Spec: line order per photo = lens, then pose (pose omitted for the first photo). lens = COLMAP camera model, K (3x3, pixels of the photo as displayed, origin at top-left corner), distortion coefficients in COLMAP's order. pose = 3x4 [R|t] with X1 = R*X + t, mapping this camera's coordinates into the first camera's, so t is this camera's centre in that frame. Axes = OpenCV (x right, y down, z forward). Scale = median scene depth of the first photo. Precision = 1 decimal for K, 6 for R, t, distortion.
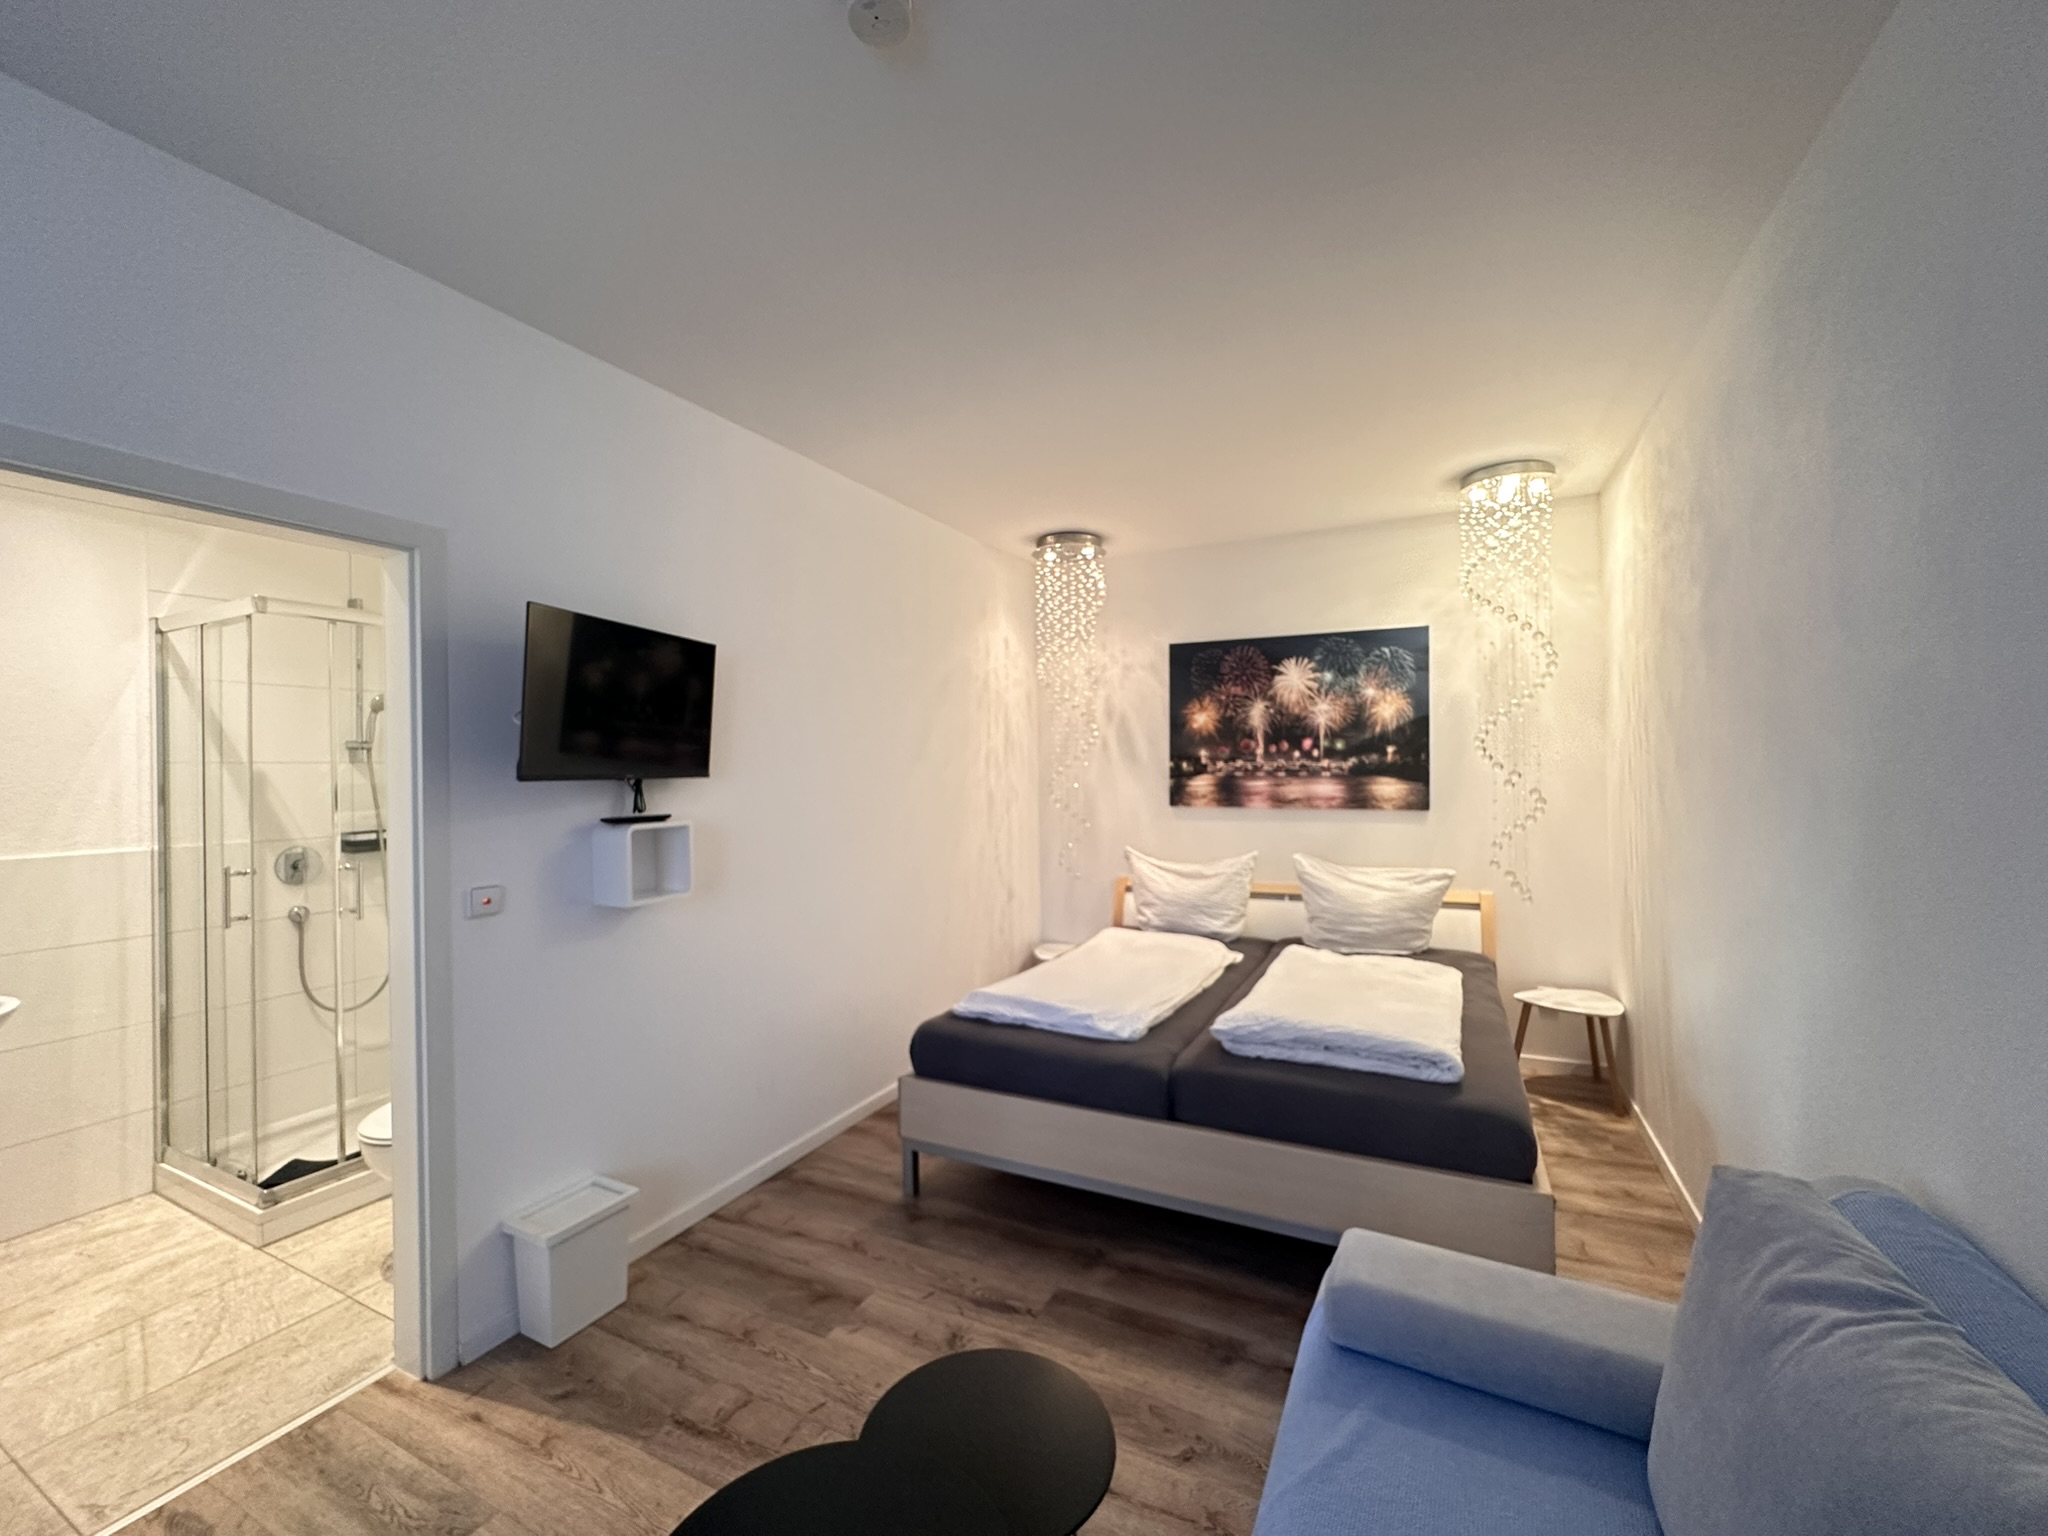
lens RADIAL K [[818.3, 0, 1024.0], [0, 818.3, 768.0], [0, 0, 1]] dist [-0.009827, 0.000083]
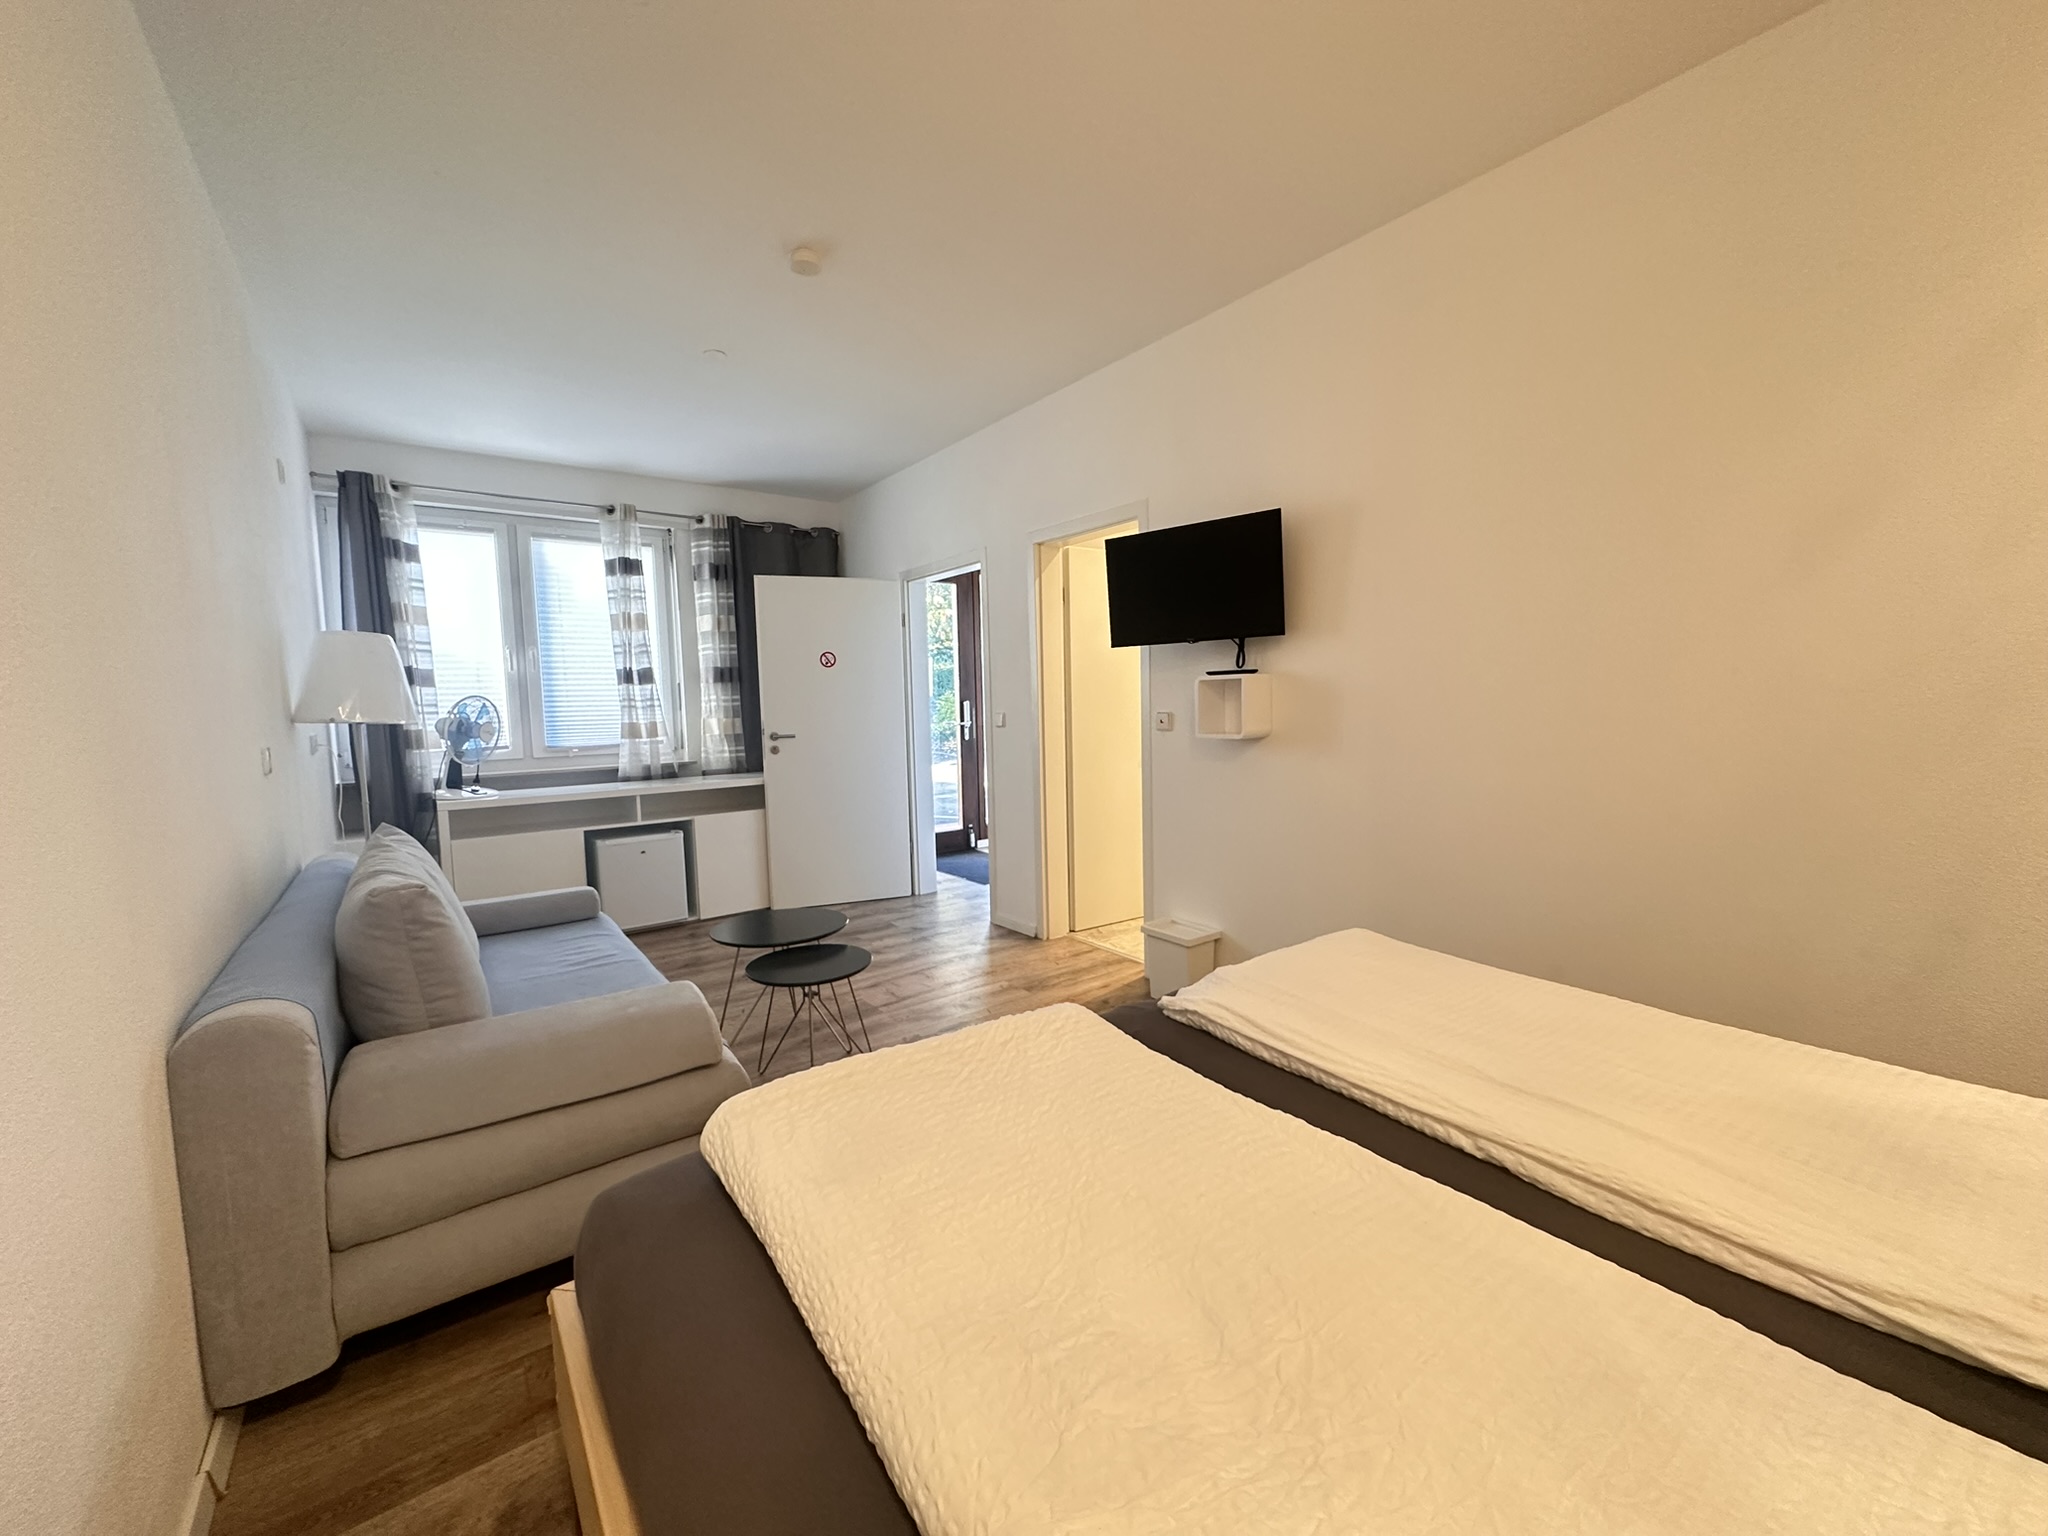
lens RADIAL K [[818.3, 0, 1024.0], [0, 818.3, 768.0], [0, 0, 1]] dist [-0.009827, 0.000083]
pose [[-0.448694, 0.102496, -0.887788, 0.466621], [0.033887, 0.994638, 0.097705, 0.044374], [0.893043, 0.013755, -0.449762, 0.744193]]
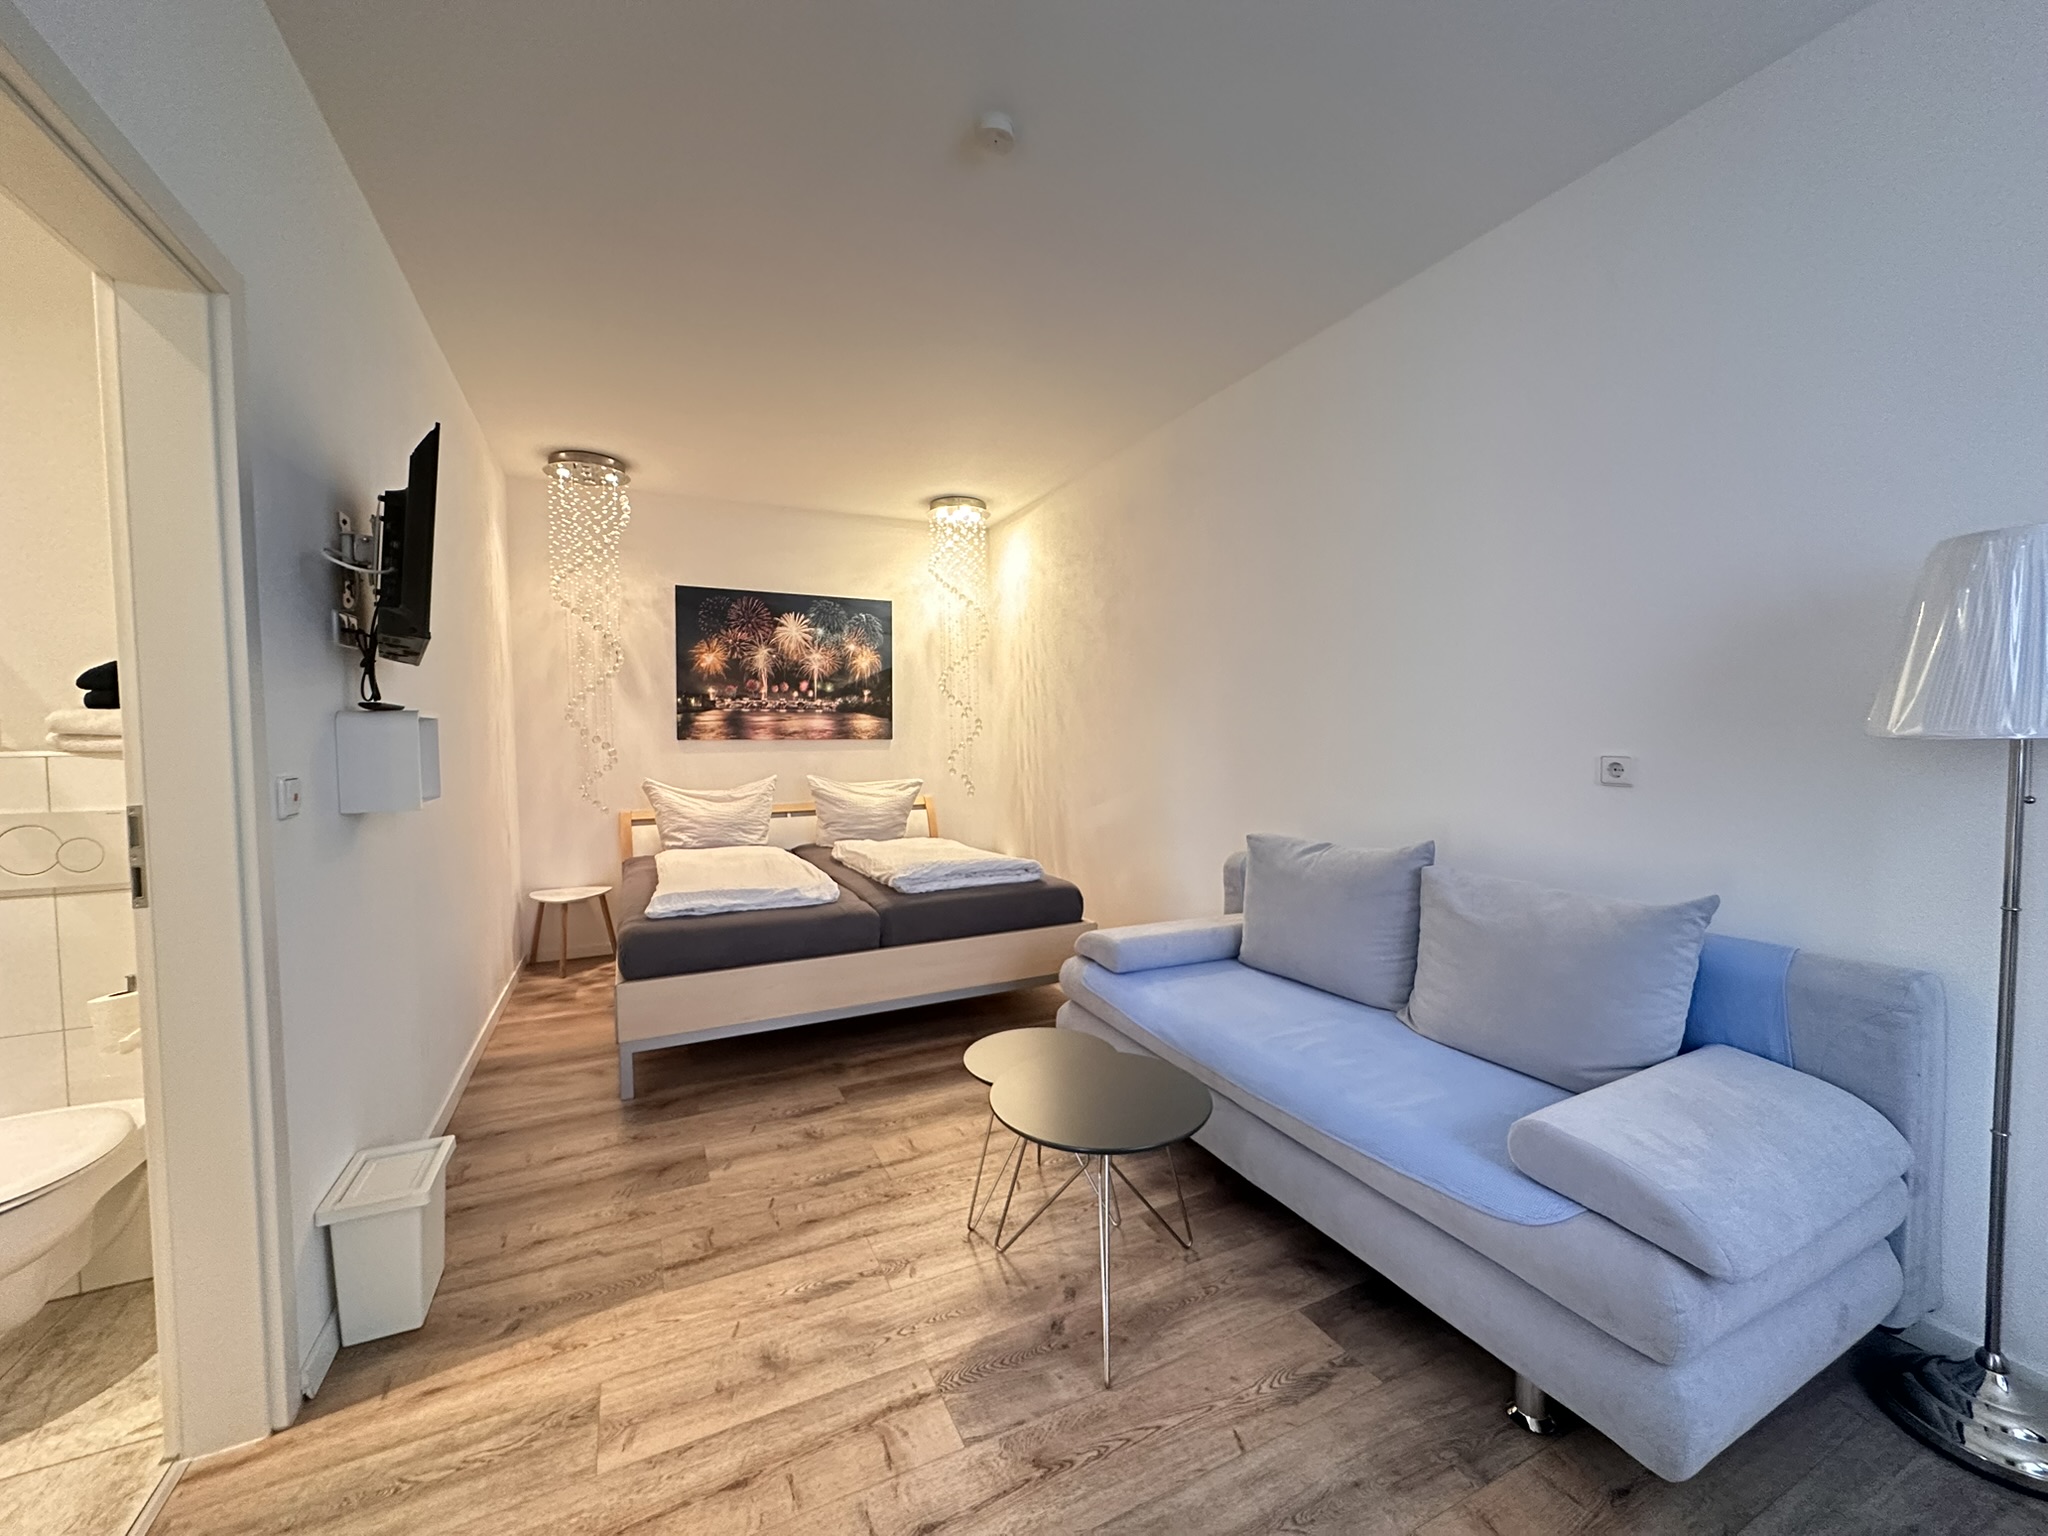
lens RADIAL K [[818.3, 0, 1024.0], [0, 818.3, 768.0], [0, 0, 1]] dist [-0.009827, 0.000083]
pose [[0.609723, -0.024652, 0.792231, -0.420987], [0.001012, 0.999540, 0.030324, 0.056057], [-0.792614, -0.017687, 0.609468, 0.003292]]
